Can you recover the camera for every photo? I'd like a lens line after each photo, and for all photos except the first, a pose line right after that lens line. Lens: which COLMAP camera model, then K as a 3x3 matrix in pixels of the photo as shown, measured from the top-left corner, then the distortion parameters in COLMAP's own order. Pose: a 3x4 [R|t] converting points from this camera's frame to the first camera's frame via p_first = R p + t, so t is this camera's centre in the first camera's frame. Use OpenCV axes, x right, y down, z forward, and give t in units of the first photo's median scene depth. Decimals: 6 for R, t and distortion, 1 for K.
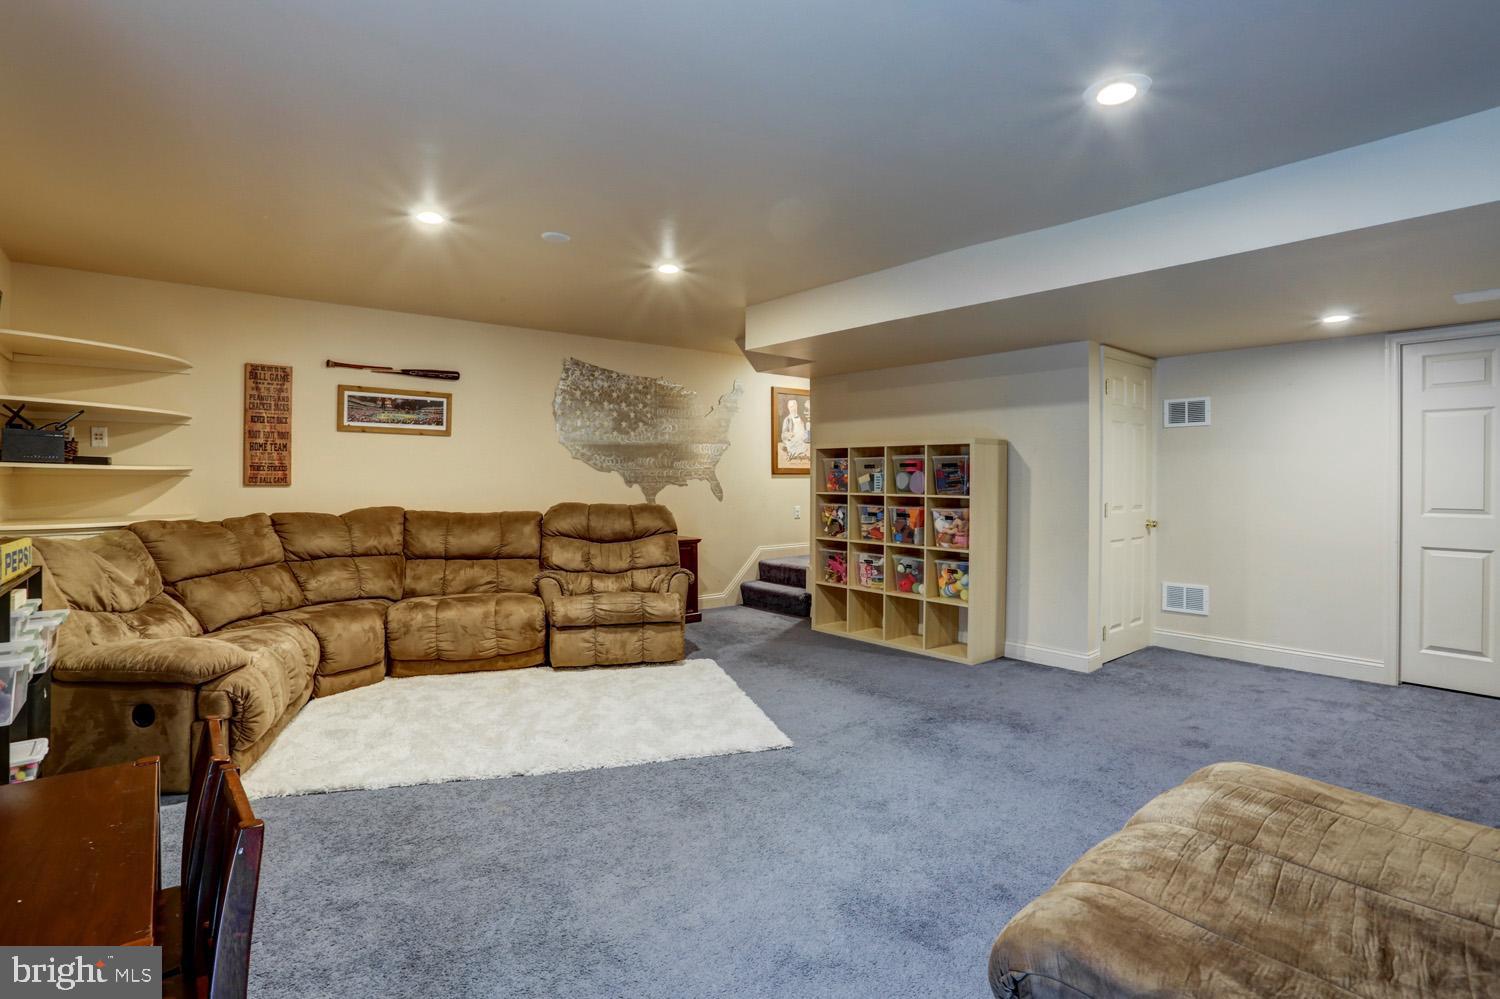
lens RADIAL K [[734.6, 0, 740.7], [0, 734.6, 482.9], [0, 0, 1]] dist [-0.080268, 0.032816]
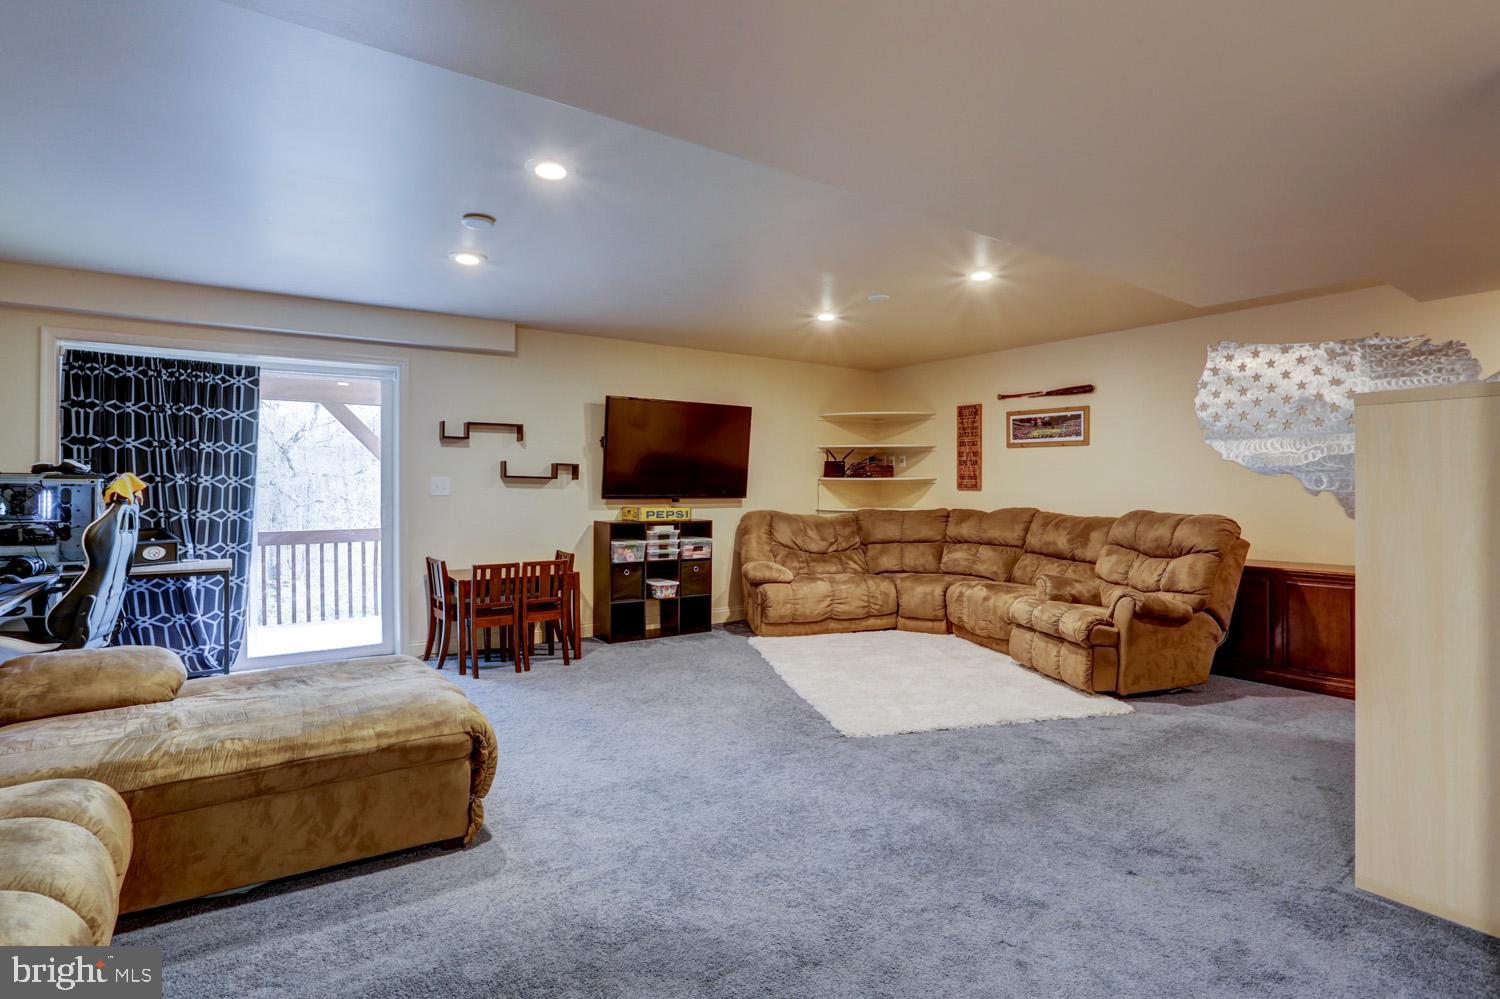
lens RADIAL K [[737.7, 0, 749.6], [0, 737.7, 483.3], [0, 0, 1]] dist [-0.079673, 0.035188]
pose [[-0.069669, -0.003009, -0.997566, 0.784565], [-0.002387, 0.999993, -0.002849, -0.003980], [0.997567, 0.002183, -0.069676, 0.633479]]
